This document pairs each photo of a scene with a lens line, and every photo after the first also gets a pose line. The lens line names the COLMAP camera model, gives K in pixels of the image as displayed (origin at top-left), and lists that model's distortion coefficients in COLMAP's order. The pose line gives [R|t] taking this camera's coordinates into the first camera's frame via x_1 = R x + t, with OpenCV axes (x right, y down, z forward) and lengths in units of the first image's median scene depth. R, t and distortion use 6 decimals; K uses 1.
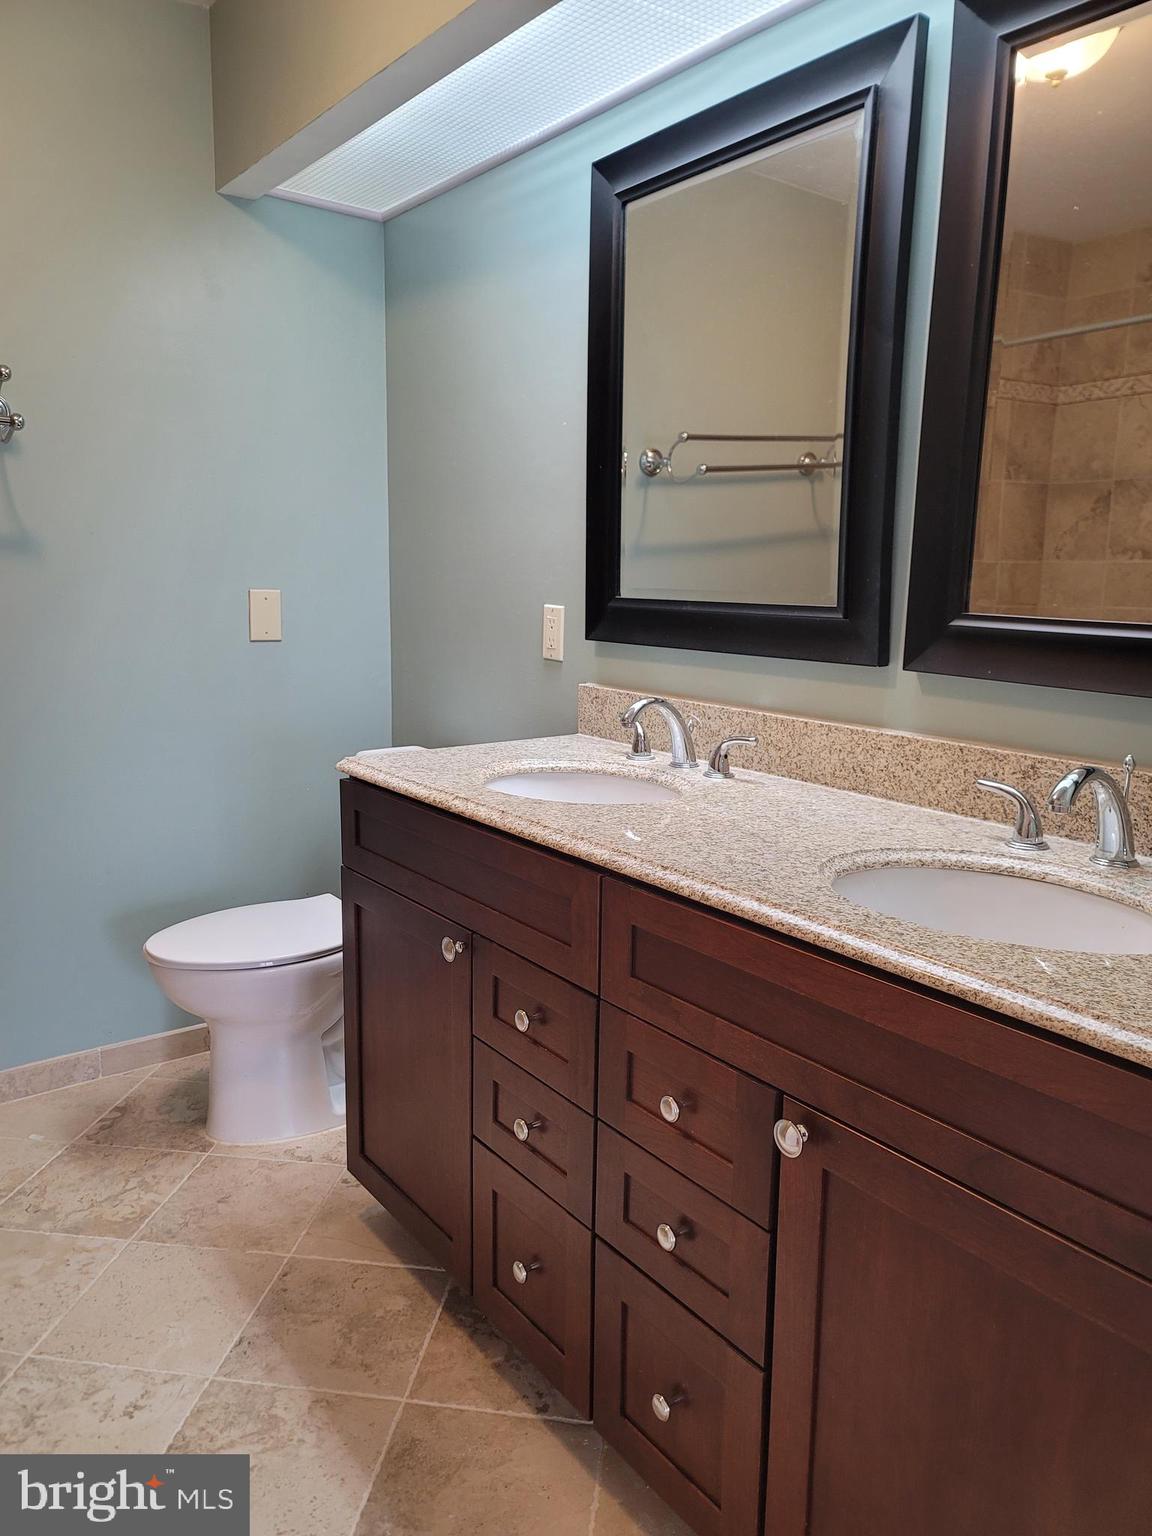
lens RADIAL K [[1120.5, 0, 565.6], [0, 1120.5, 759.3], [0, 0, 1]] dist [0.068509, -0.034580]
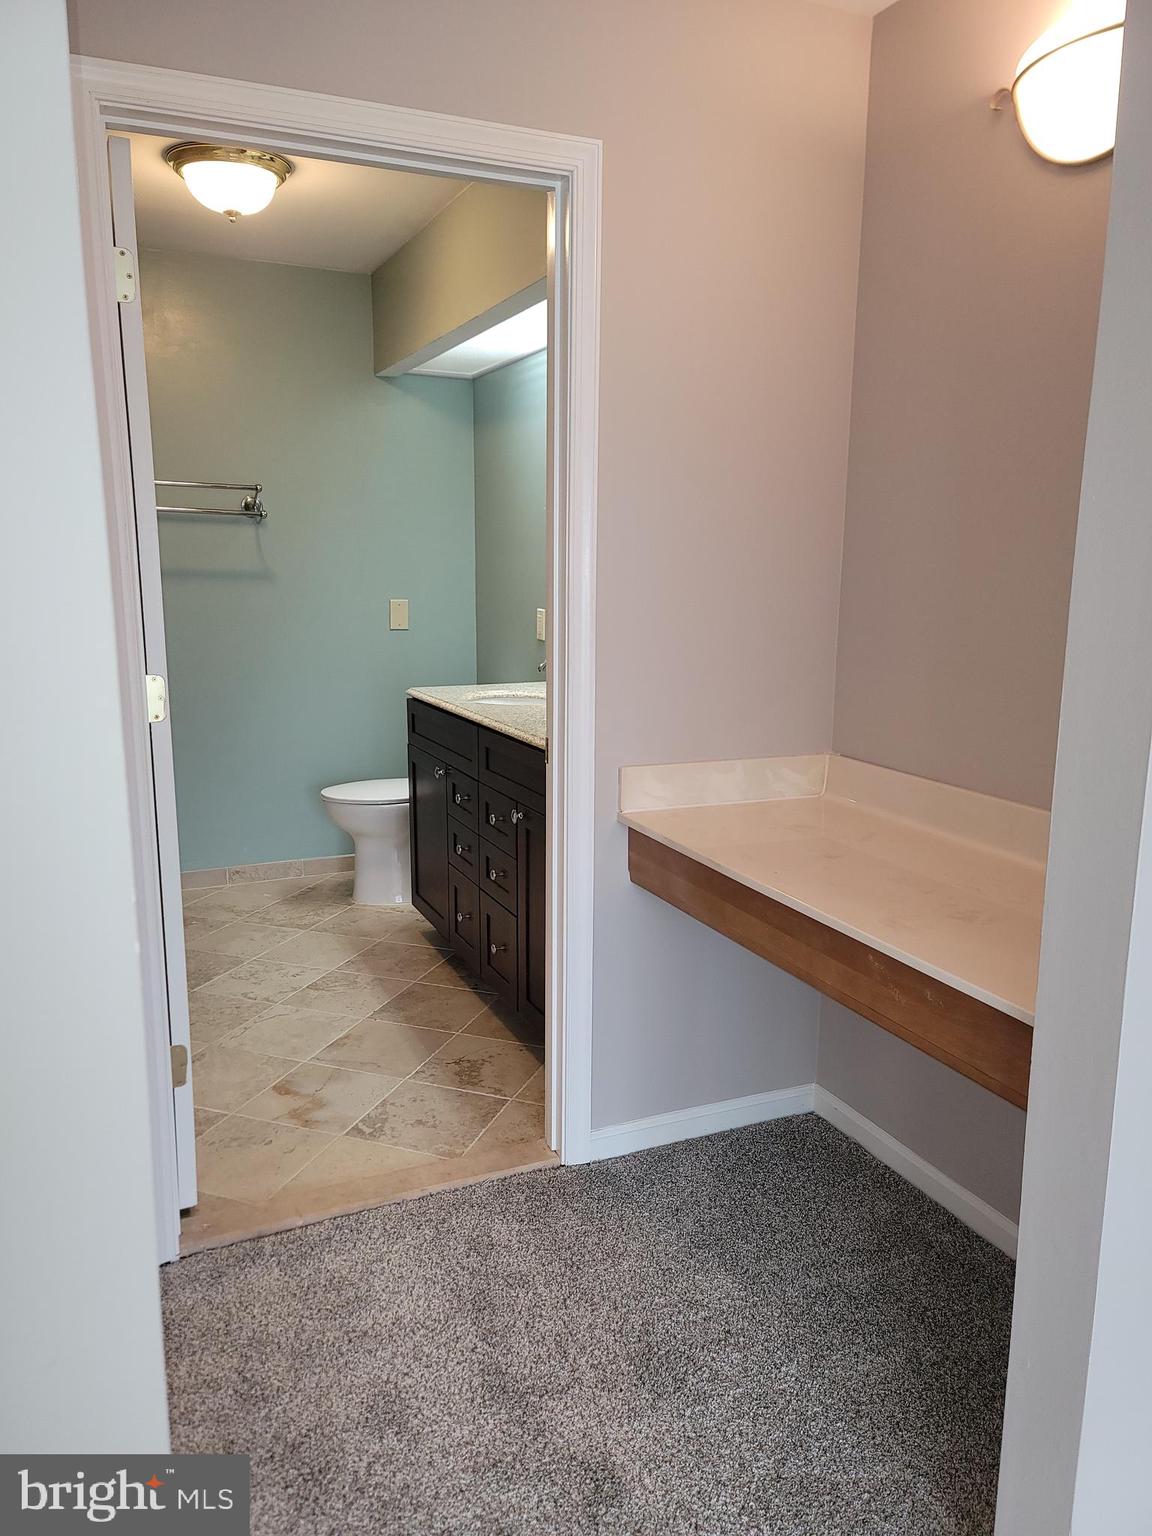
lens RADIAL K [[1120.5, 0, 583.7], [0, 1120.5, 770.6], [0, 0, 1]] dist [0.068509, -0.034580]
pose [[0.979452, 0.029591, -0.199496, 0.439534], [-0.027435, 0.999532, 0.013560, 0.096330], [0.199804, -0.007808, 0.979805, -0.760359]]
